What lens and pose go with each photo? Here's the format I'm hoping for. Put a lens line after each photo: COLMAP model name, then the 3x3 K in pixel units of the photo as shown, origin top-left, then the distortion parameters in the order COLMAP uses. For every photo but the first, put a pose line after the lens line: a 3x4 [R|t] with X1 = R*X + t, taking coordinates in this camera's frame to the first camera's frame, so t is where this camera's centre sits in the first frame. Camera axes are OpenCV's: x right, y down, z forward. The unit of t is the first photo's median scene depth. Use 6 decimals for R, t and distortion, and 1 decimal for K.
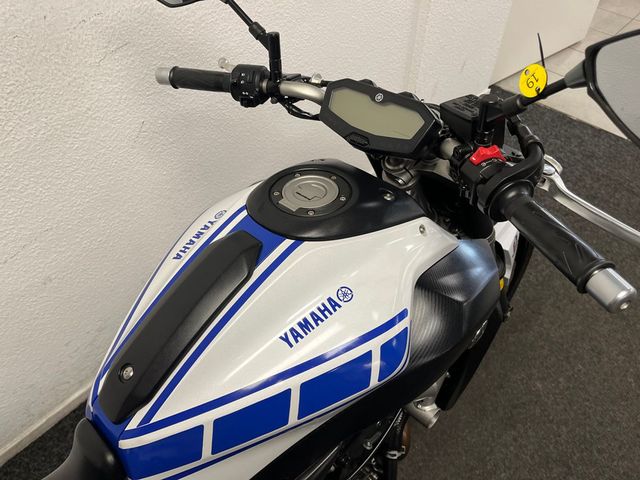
lens RADIAL K [[514.5, 0, 320.0], [0, 514.5, 240.0], [0, 0, 1]] dist [0.116400, -0.174117]
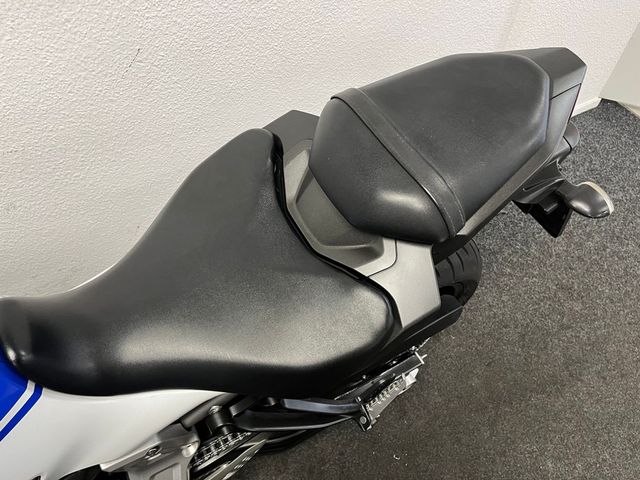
lens RADIAL K [[514.5, 0, 320.0], [0, 514.5, 240.0], [0, 0, 1]] dist [0.116400, -0.174117]
pose [[0.961175, 0.246211, -0.124590, 0.104286], [-0.237357, 0.967977, 0.081744, -0.061968], [0.140726, -0.048998, 0.988835, 0.180017]]
